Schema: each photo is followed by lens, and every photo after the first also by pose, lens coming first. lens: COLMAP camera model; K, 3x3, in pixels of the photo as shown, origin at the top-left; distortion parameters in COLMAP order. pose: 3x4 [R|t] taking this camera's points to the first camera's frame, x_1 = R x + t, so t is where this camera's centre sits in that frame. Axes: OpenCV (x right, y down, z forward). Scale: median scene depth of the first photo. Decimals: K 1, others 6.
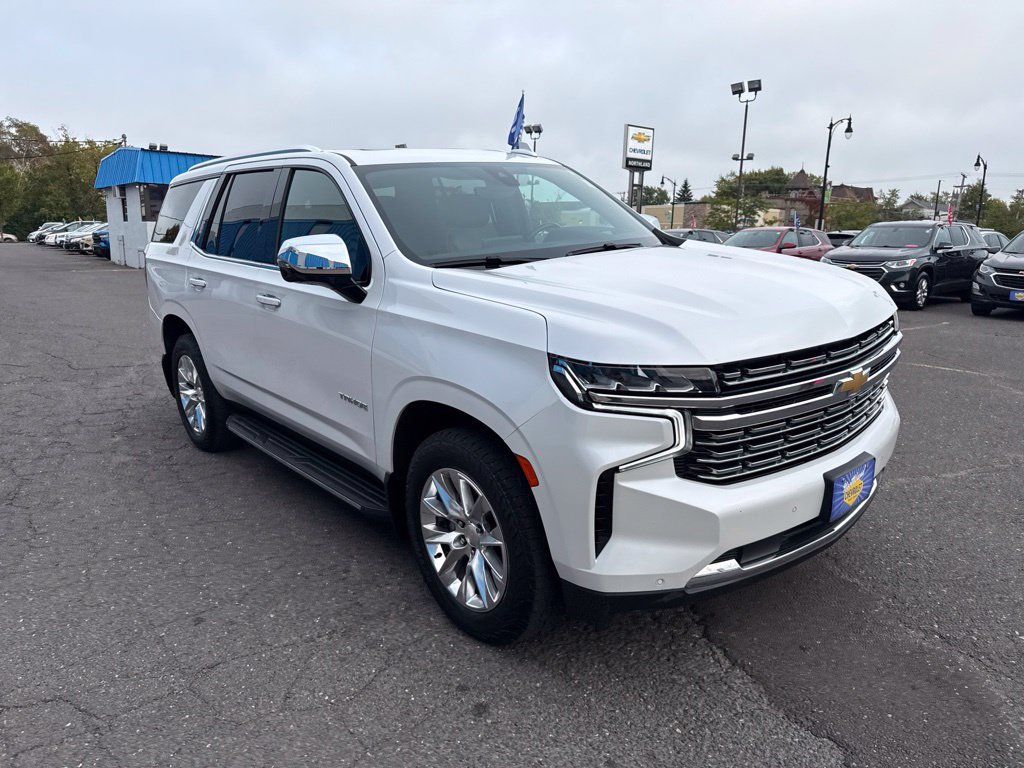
lens RADIAL K [[721.7, 0, 514.4], [0, 721.7, 390.8], [0, 0, 1]] dist [0.039246, -0.046087]
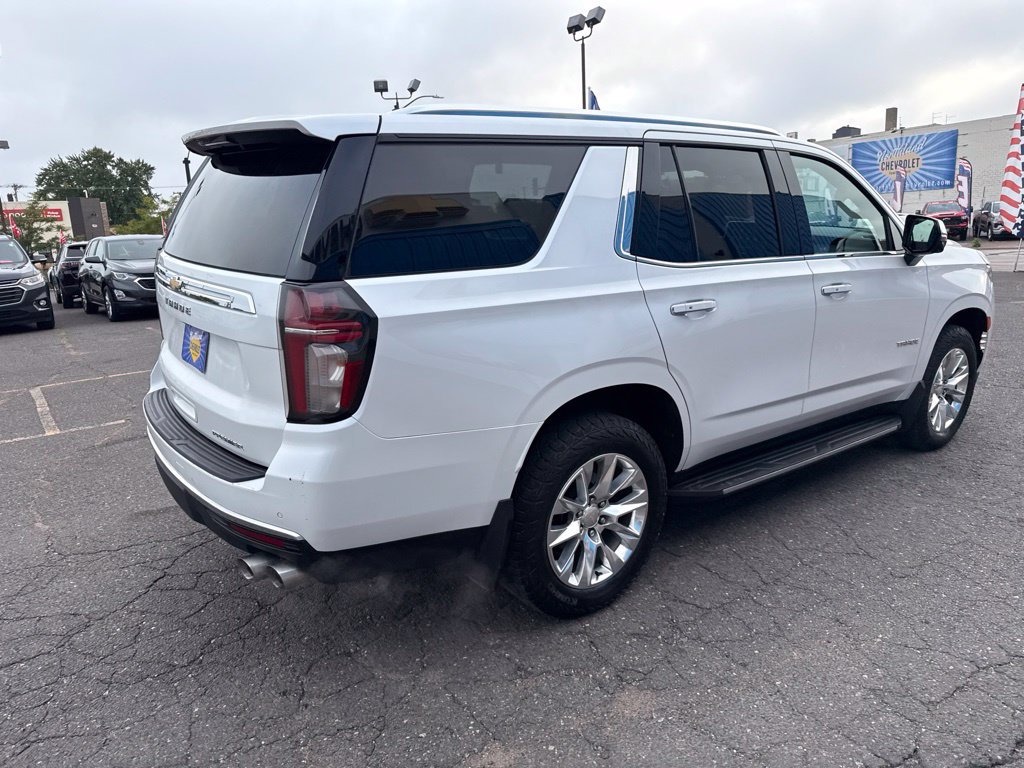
lens RADIAL K [[721.7, 0, 515.1], [0, 721.7, 389.4], [0, 0, 1]] dist [0.039246, -0.046087]
pose [[0.048370, -0.231404, 0.971655, -1.179898], [0.257340, 0.942840, 0.211731, -0.278530], [-0.965110, 0.239804, 0.105155, 1.188989]]
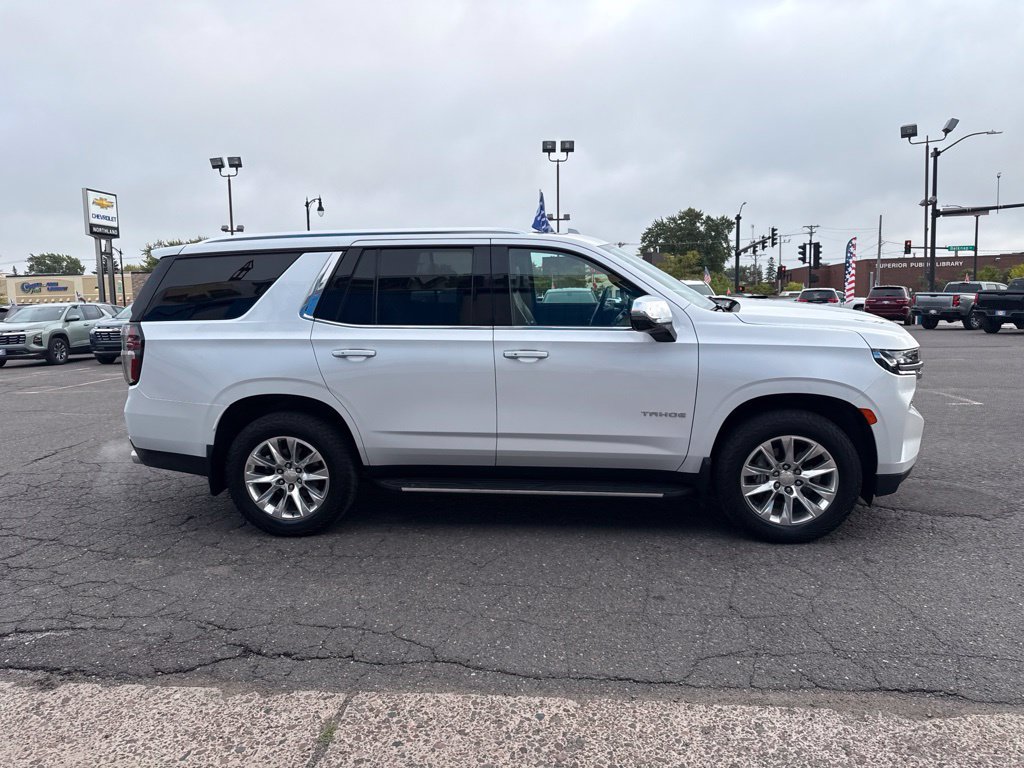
lens RADIAL K [[721.7, 0, 516.6], [0, 721.7, 377.3], [0, 0, 1]] dist [0.039246, -0.046087]
pose [[0.726598, -0.106959, 0.678686, -1.022821], [0.180200, 0.982895, -0.038021, -0.040535], [-0.663010, 0.149925, 0.733444, 0.132413]]
